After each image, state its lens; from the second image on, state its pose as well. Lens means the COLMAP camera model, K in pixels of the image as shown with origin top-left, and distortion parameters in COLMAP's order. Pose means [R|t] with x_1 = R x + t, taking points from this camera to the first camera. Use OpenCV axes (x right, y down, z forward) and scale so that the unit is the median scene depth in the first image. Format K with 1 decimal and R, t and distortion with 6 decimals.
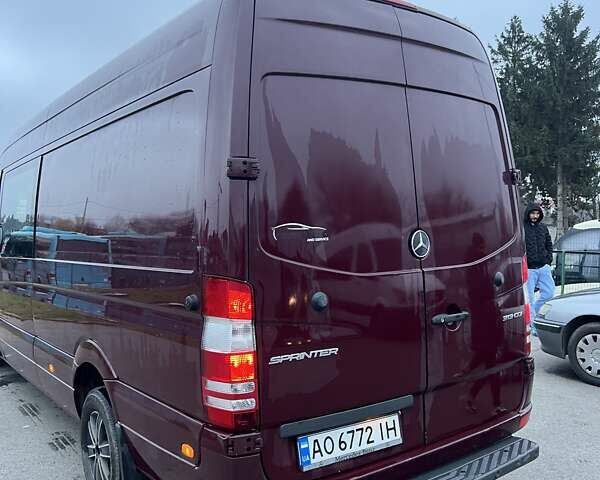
lens RADIAL K [[624.7, 0, 304.1], [0, 624.7, 240.3], [0, 0, 1]] dist [0.034298, -0.001116]
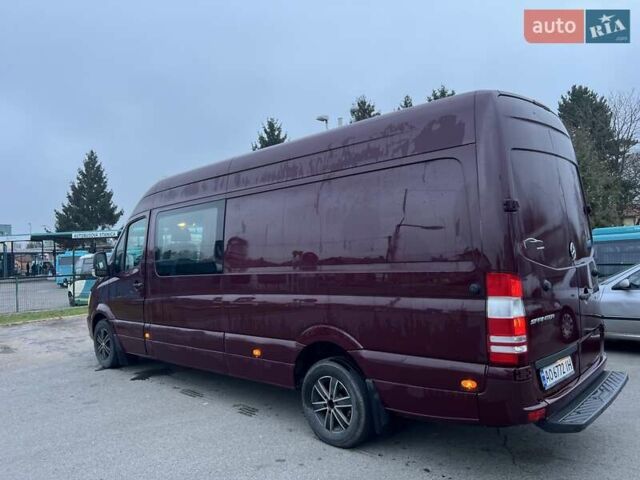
lens RADIAL K [[501.4, 0, 320.0], [0, 501.4, 240.0], [0, 0, 1]] dist [0.050973, -0.080512]
pose [[0.982837, -0.022149, 0.183140, -0.800851], [0.031639, 0.998295, -0.049059, 0.024447], [-0.181741, 0.054012, 0.981862, -0.202543]]
